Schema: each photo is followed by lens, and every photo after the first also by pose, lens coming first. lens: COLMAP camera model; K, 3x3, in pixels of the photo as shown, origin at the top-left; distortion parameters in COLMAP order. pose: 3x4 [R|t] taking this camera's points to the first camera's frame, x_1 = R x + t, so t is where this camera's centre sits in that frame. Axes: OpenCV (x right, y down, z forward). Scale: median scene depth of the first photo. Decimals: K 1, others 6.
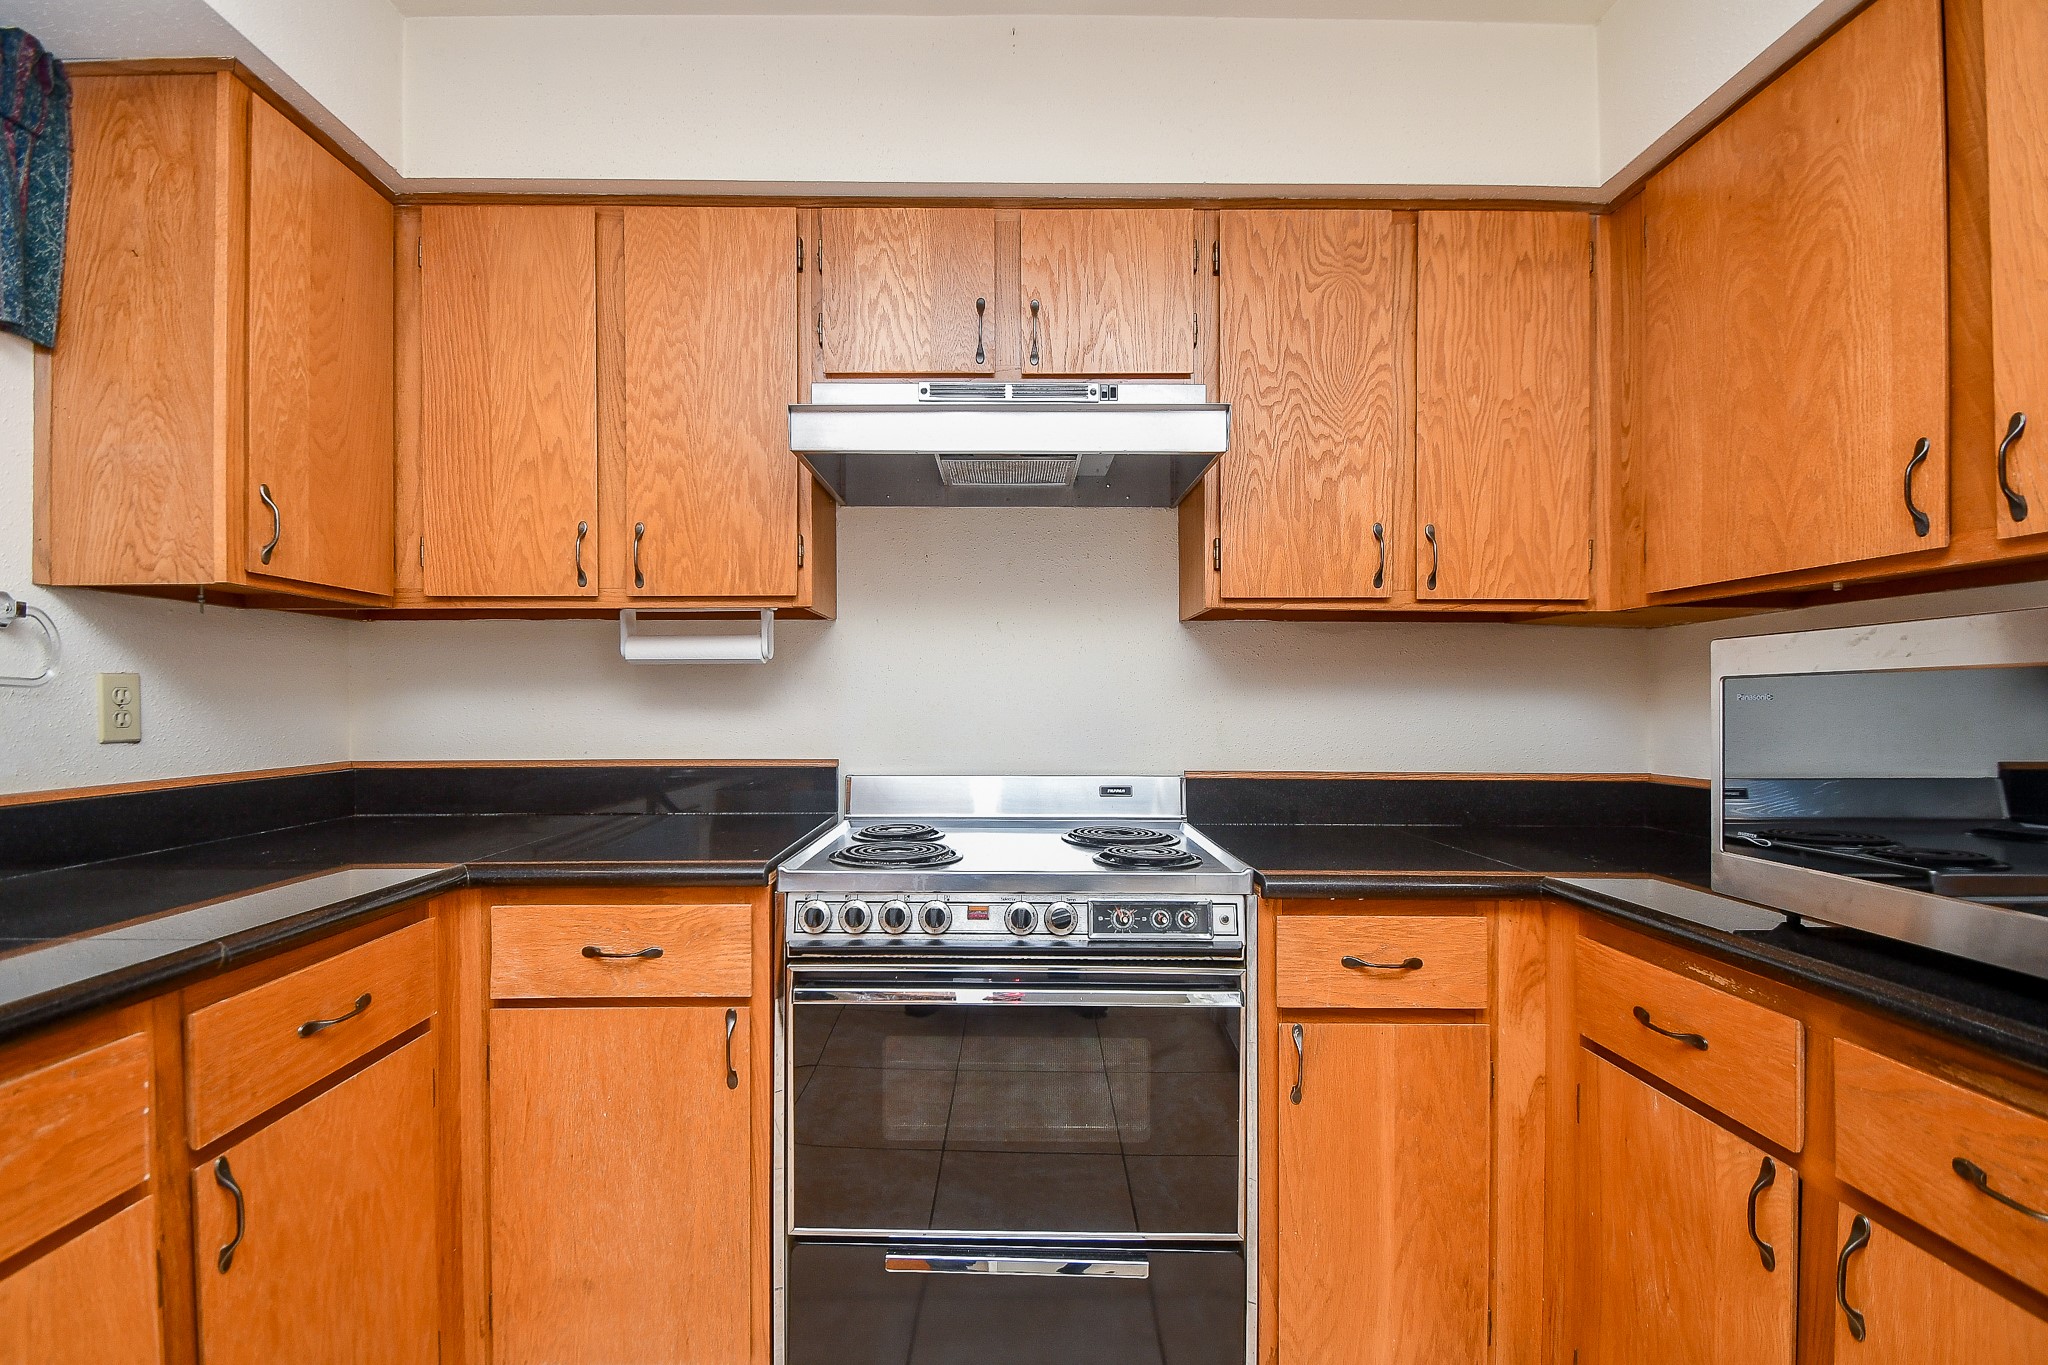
lens RADIAL K [[926.2, 0, 1017.8], [0, 926.2, 697.1], [0, 0, 1]] dist [0.012057, -0.013283]
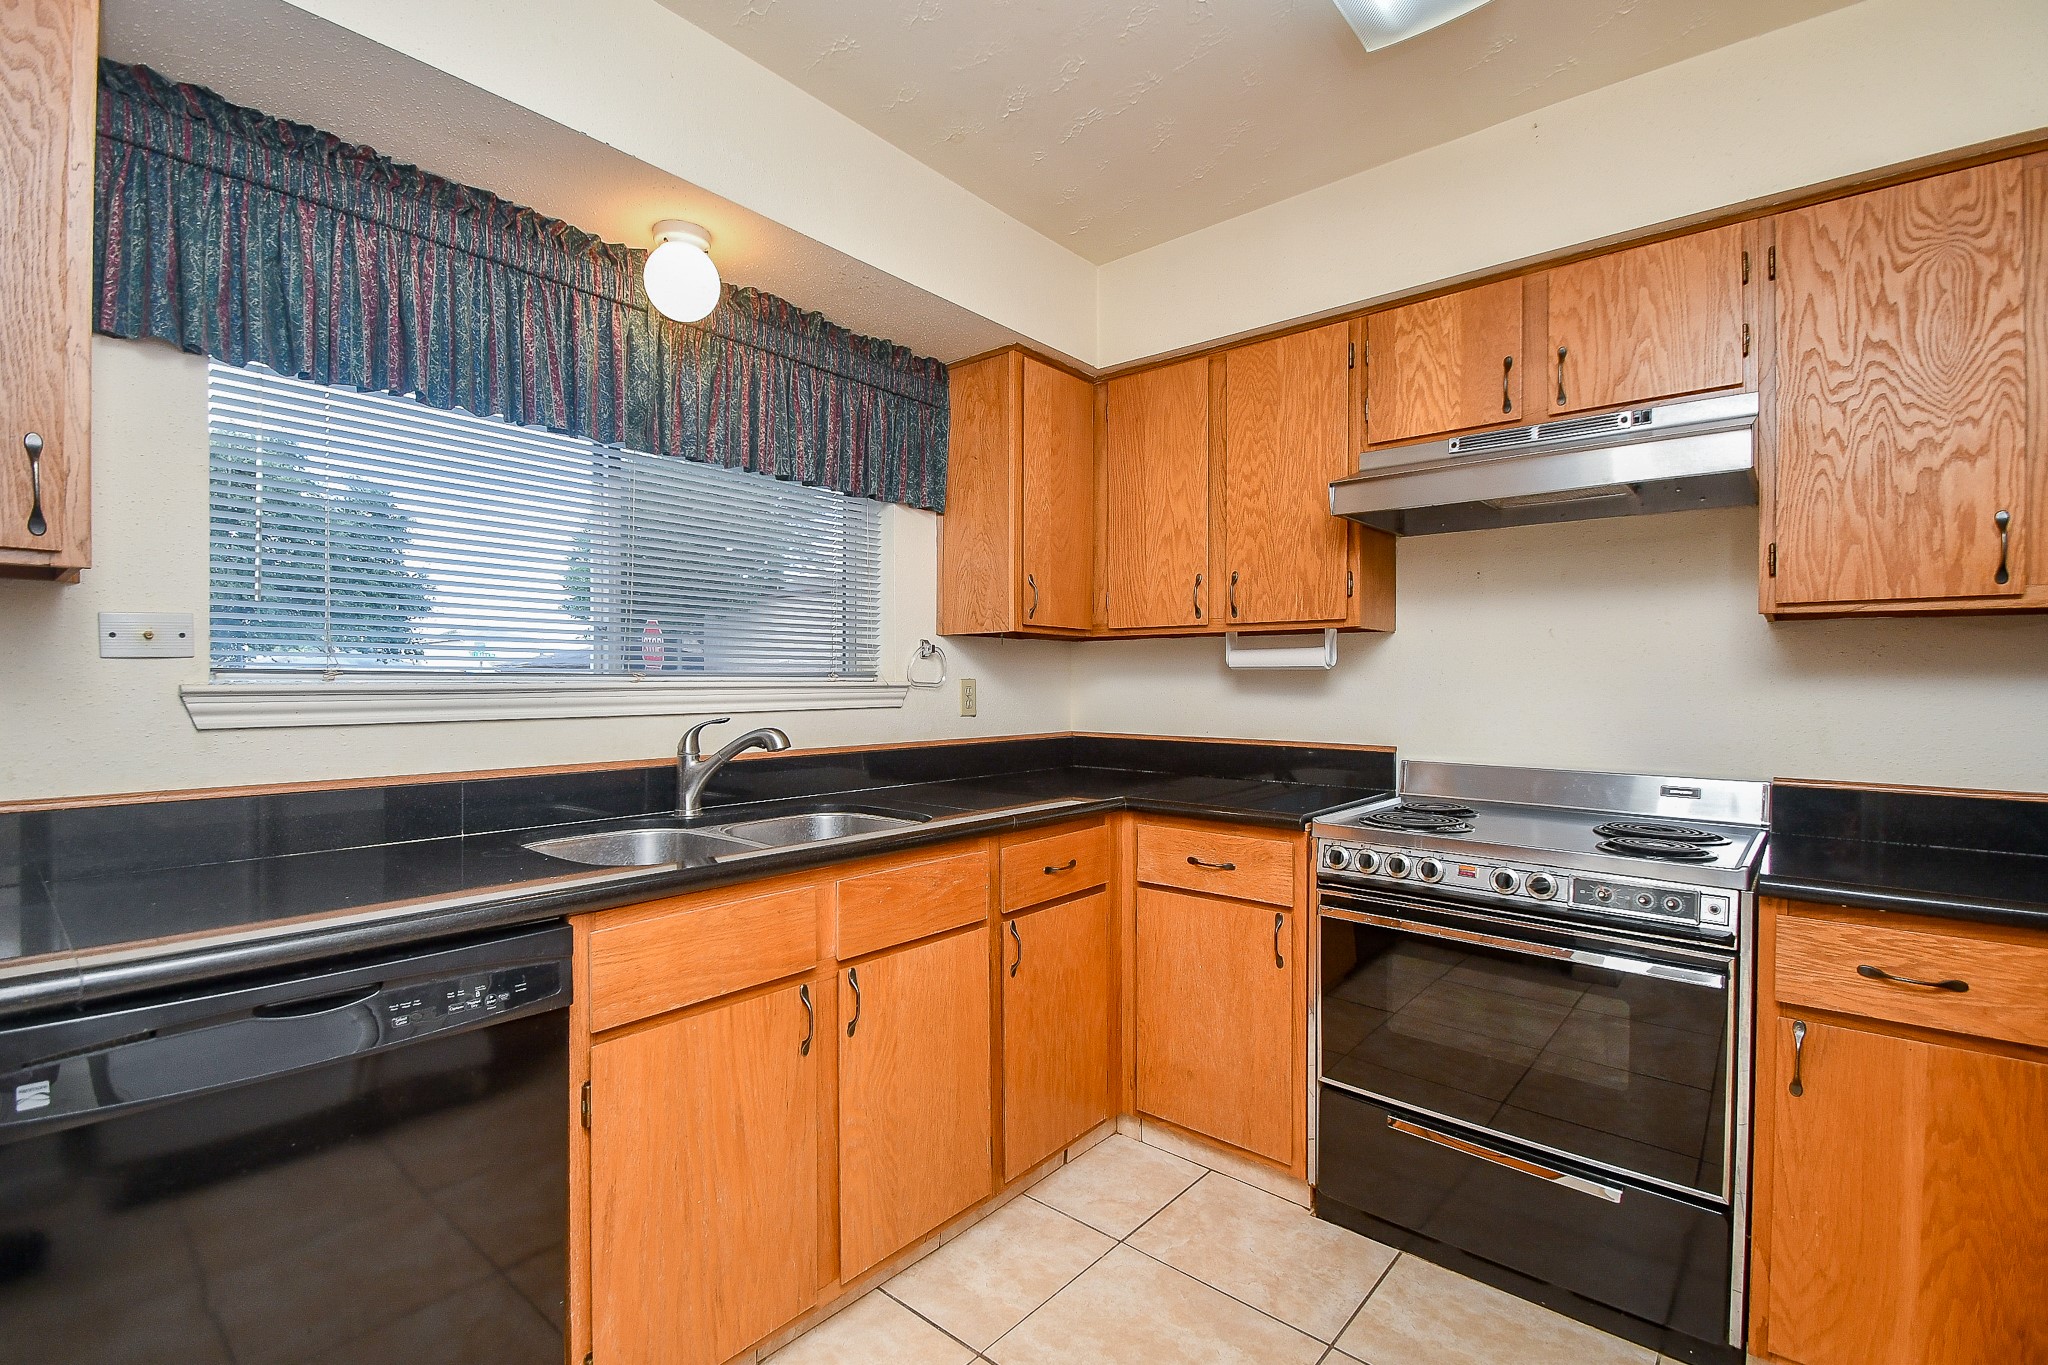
lens RADIAL K [[926.2, 0, 994.8], [0, 926.2, 677.9], [0, 0, 1]] dist [0.012057, -0.013283]
pose [[0.754523, 0.003641, -0.656263, 0.297716], [-0.004427, 0.999990, 0.000459, -0.029088], [0.656258, 0.002558, 0.754532, -0.376685]]
